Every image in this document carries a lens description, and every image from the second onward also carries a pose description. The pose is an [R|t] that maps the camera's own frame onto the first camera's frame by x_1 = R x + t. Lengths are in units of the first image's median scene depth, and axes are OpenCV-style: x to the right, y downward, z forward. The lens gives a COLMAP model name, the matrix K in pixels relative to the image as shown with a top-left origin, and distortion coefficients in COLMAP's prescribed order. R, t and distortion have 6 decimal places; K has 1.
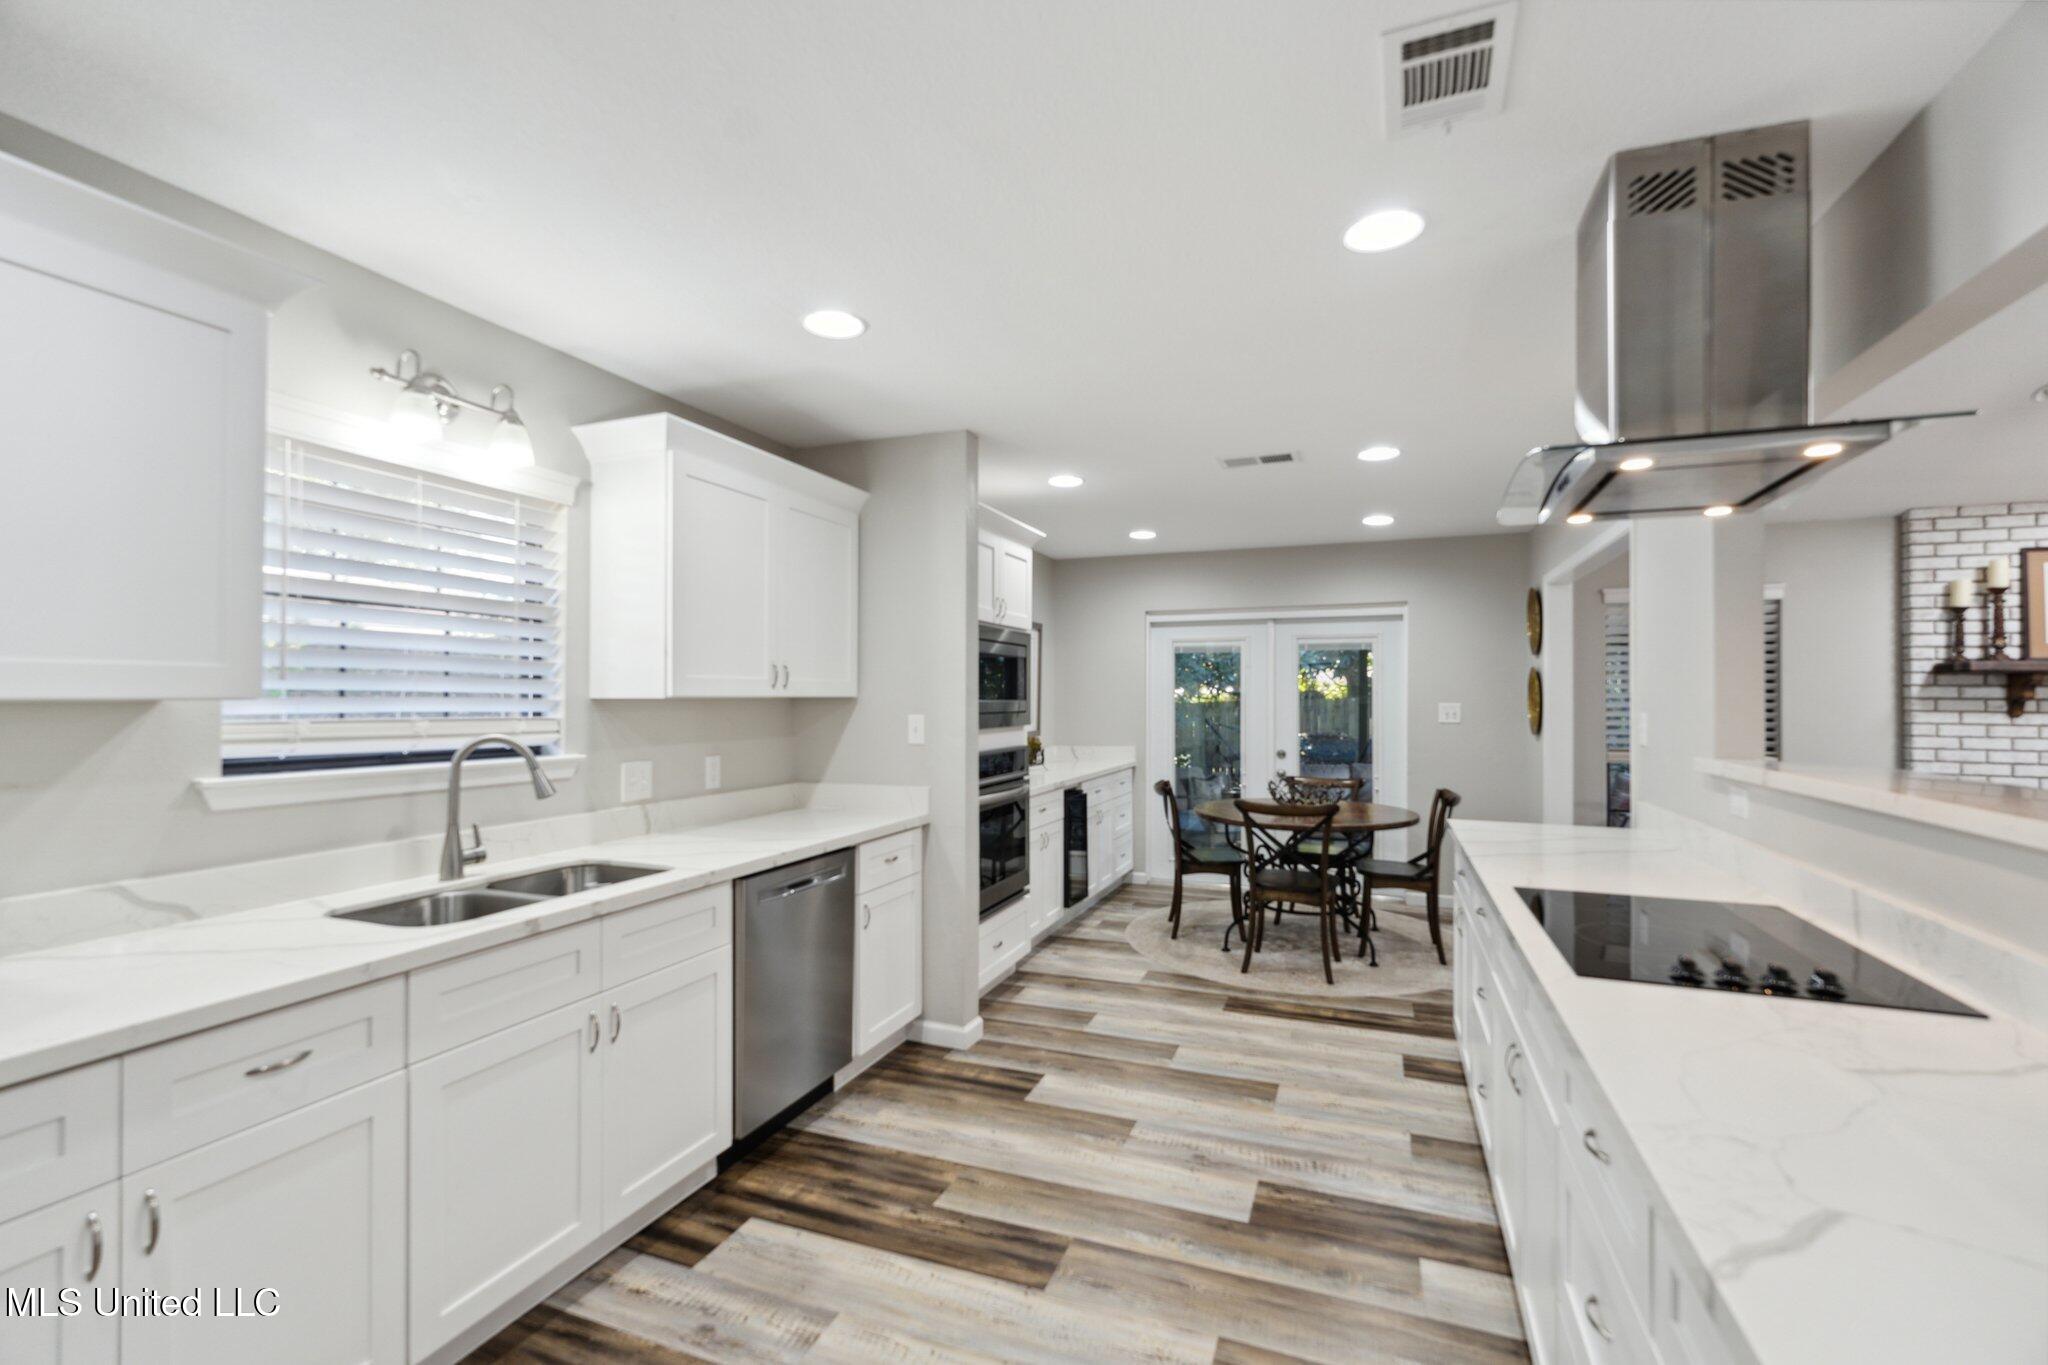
lens RADIAL K [[919.5, 0, 1026.7], [0, 919.5, 689.2], [0, 0, 1]] dist [-0.004754, 0.000277]
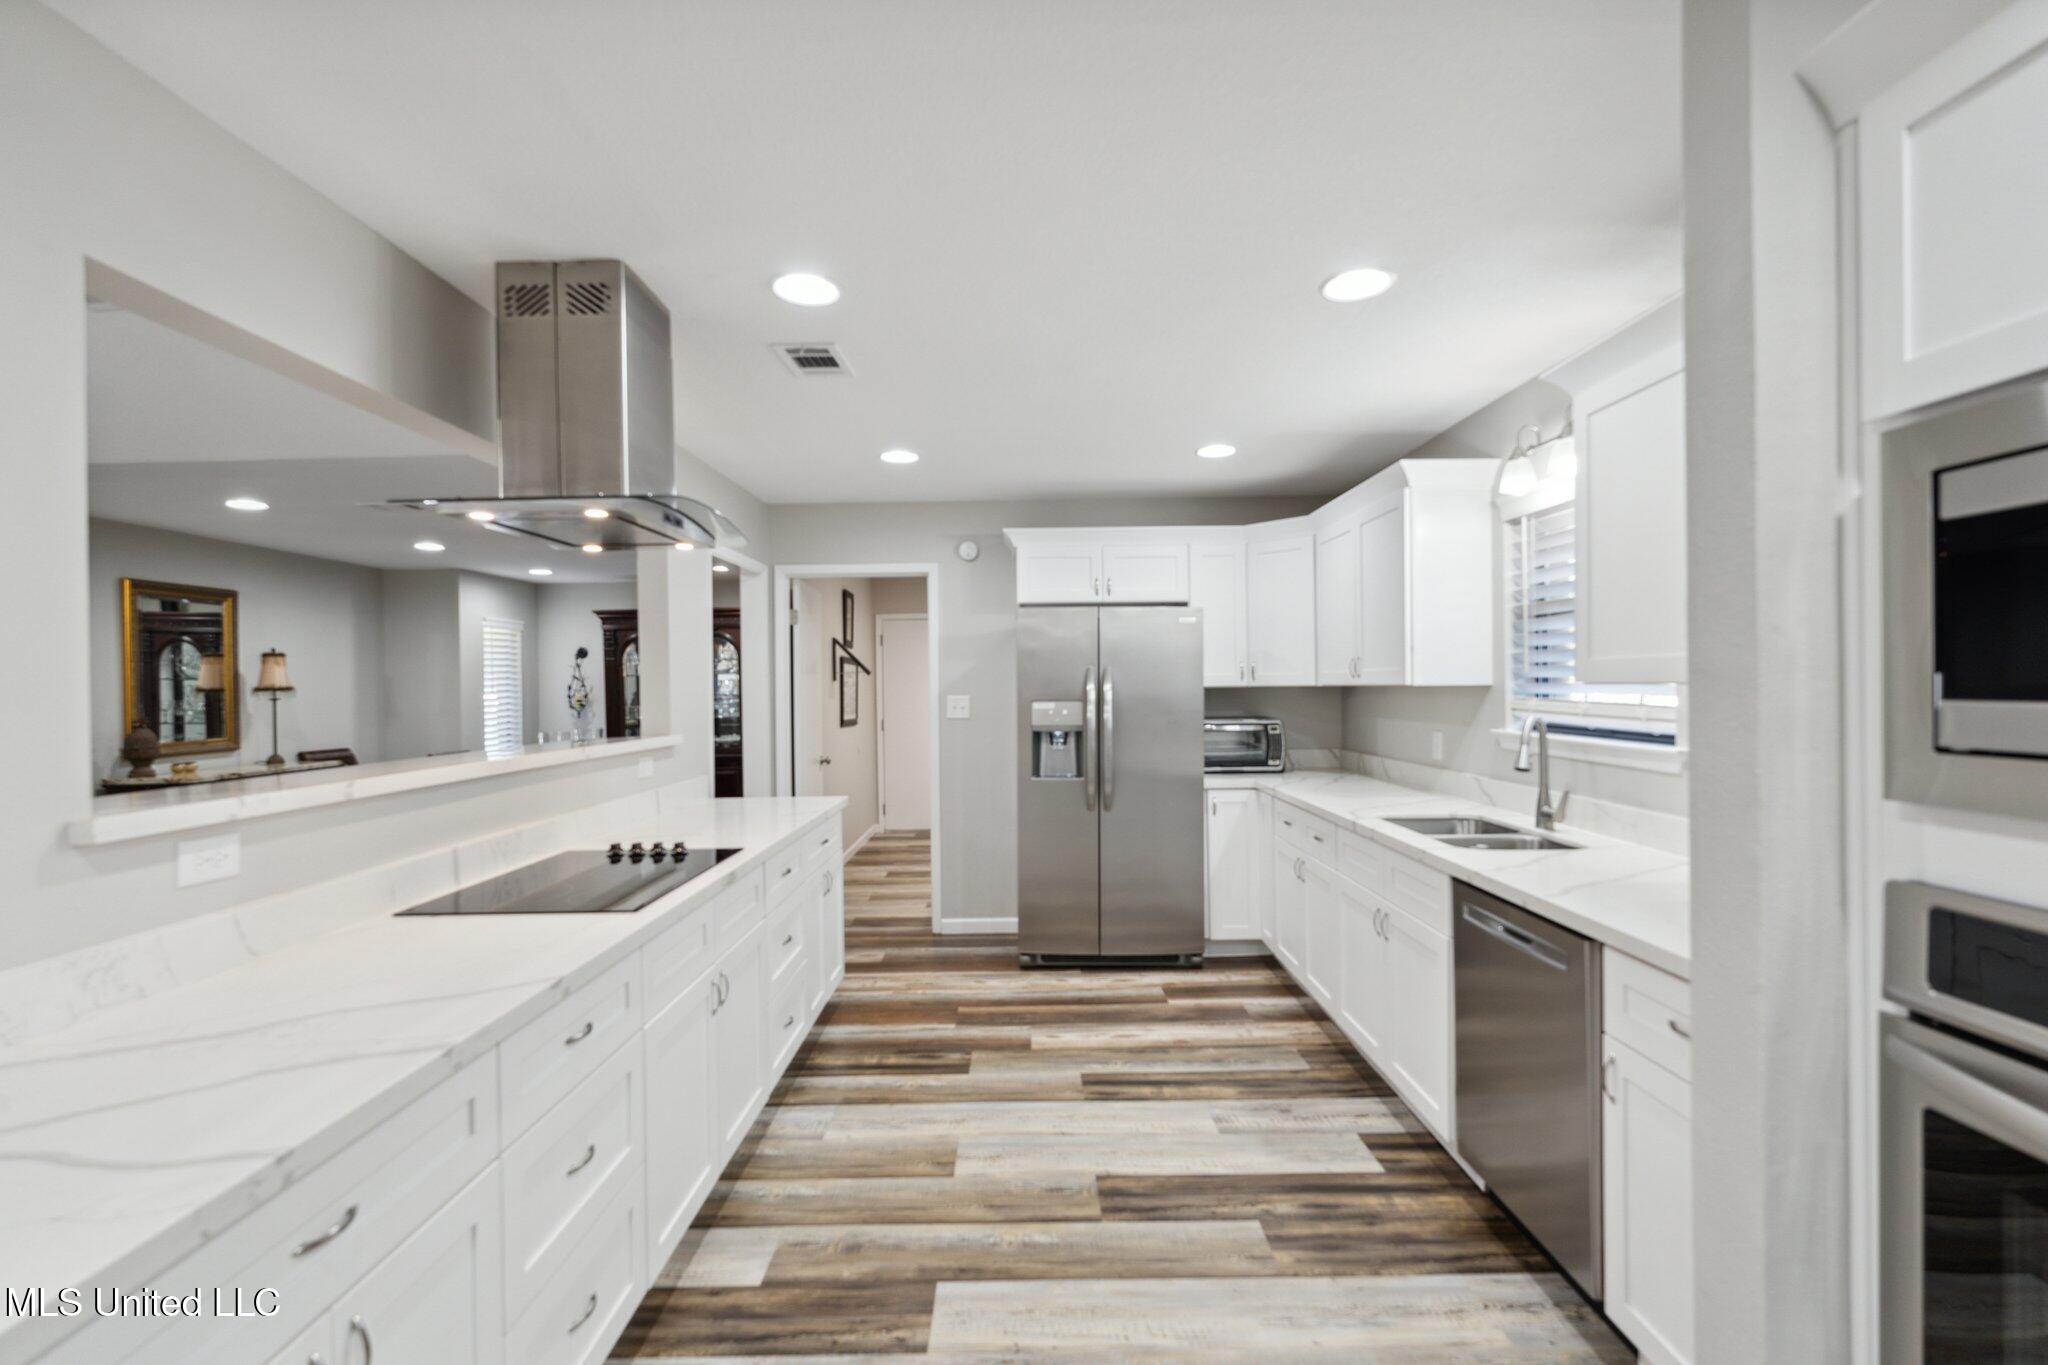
lens RADIAL K [[919.5, 0, 1017.9], [0, 919.5, 681.6], [0, 0, 1]] dist [-0.004754, 0.000277]
pose [[-0.936643, 0.010233, -0.350137, 0.242499], [0.014478, 0.999850, -0.009508, 0.003903], [0.349987, -0.013975, -0.936650, 0.957099]]
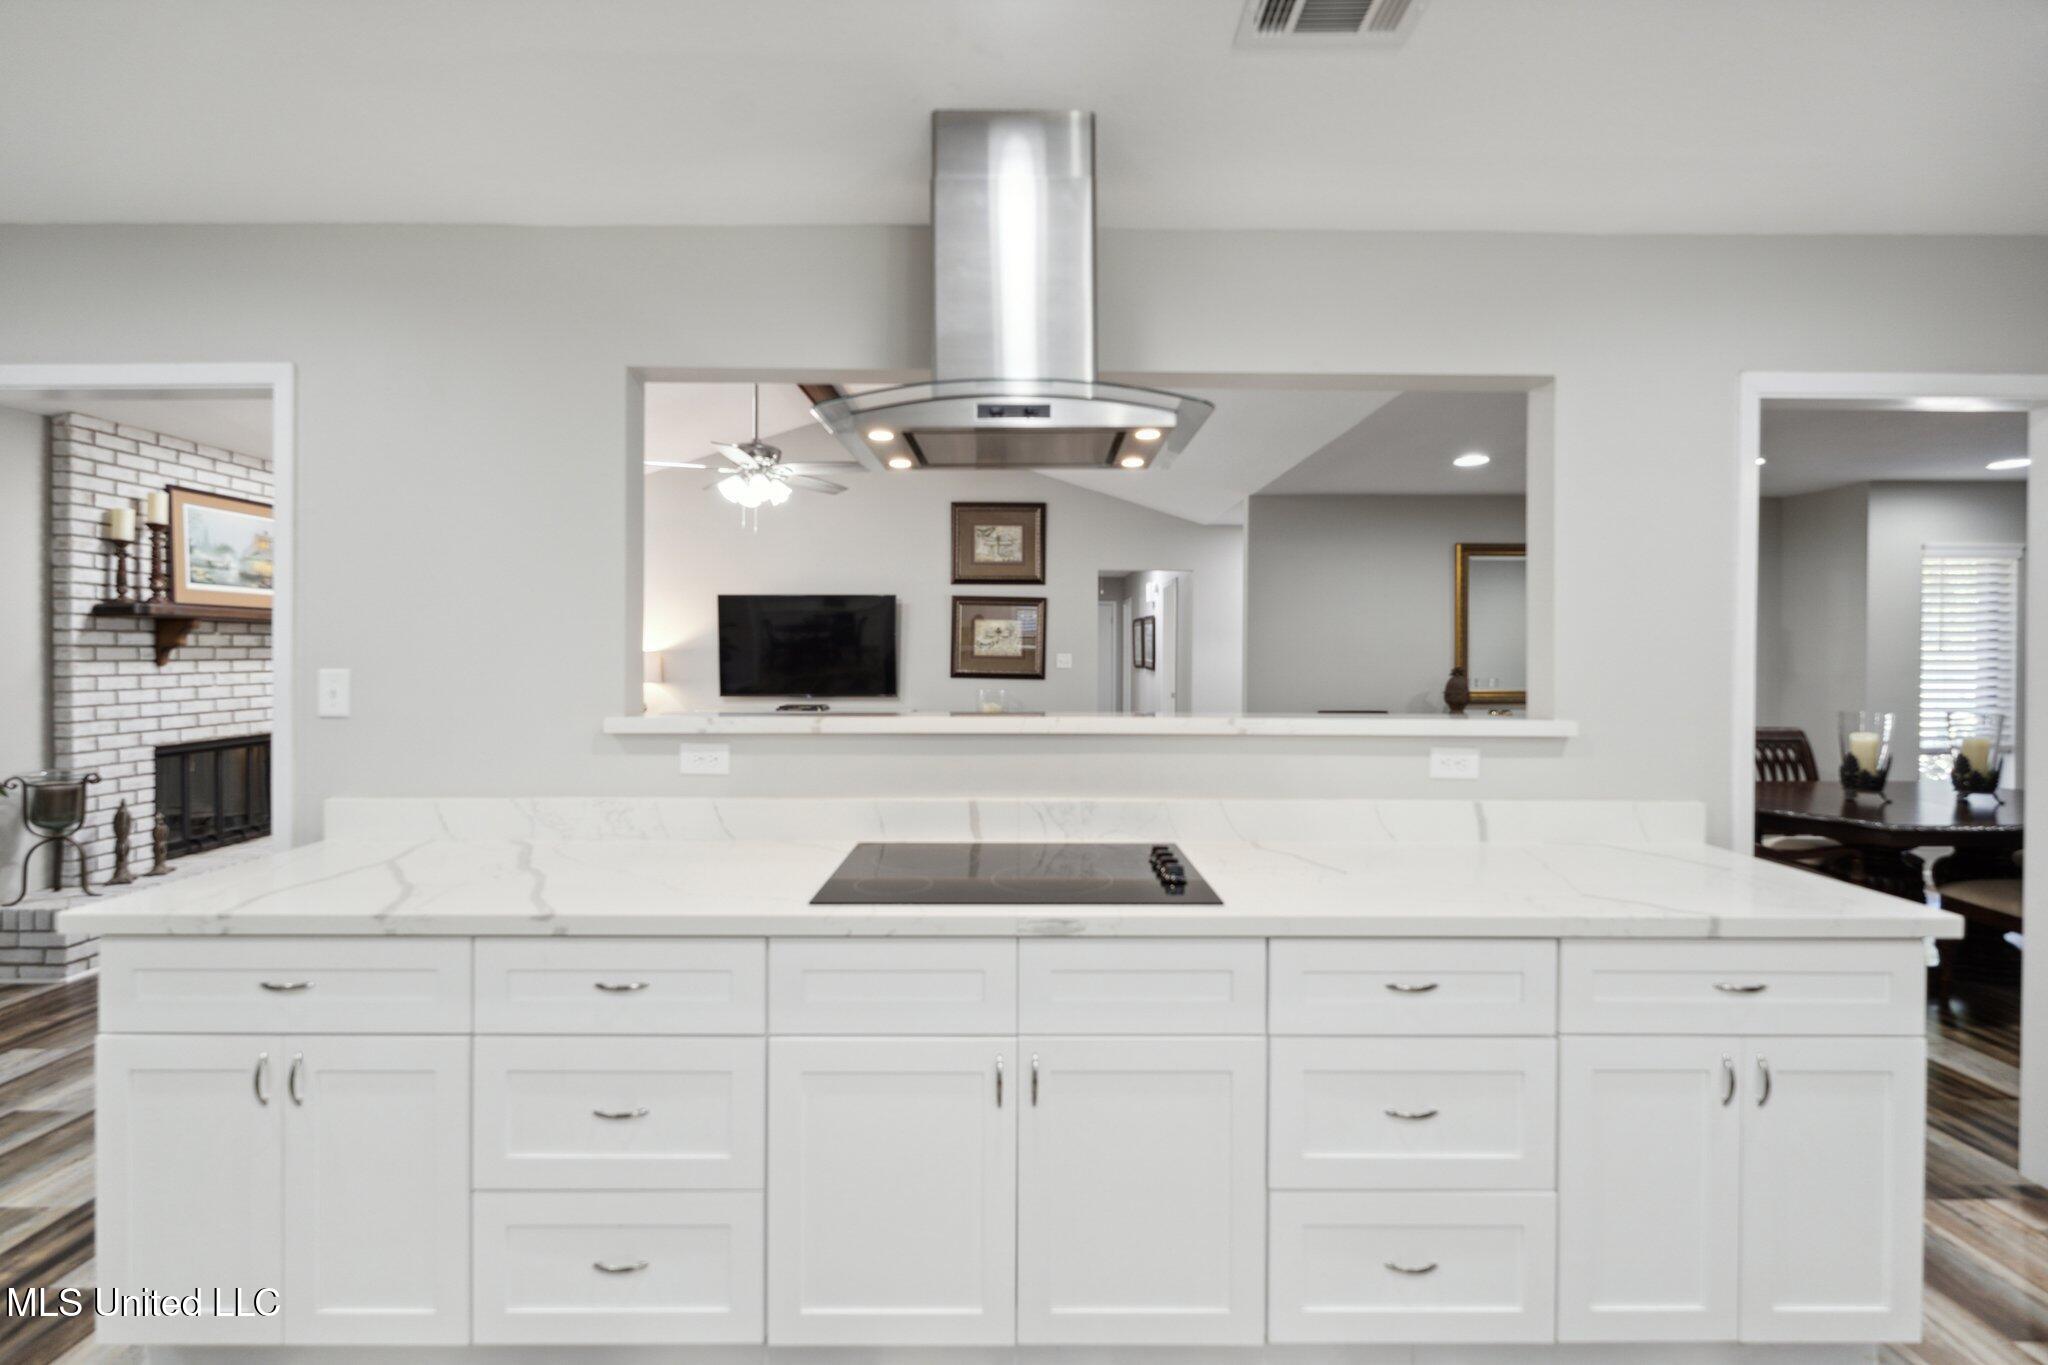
lens RADIAL K [[919.5, 0, 1024.8], [0, 919.5, 678.0], [0, 0, 1]] dist [-0.004754, 0.000277]
pose [[-0.376663, -0.034629, 0.925703, -0.111883], [-0.011195, 0.999398, 0.032831, 0.002512], [-0.926283, 0.002003, -0.376824, 0.543211]]
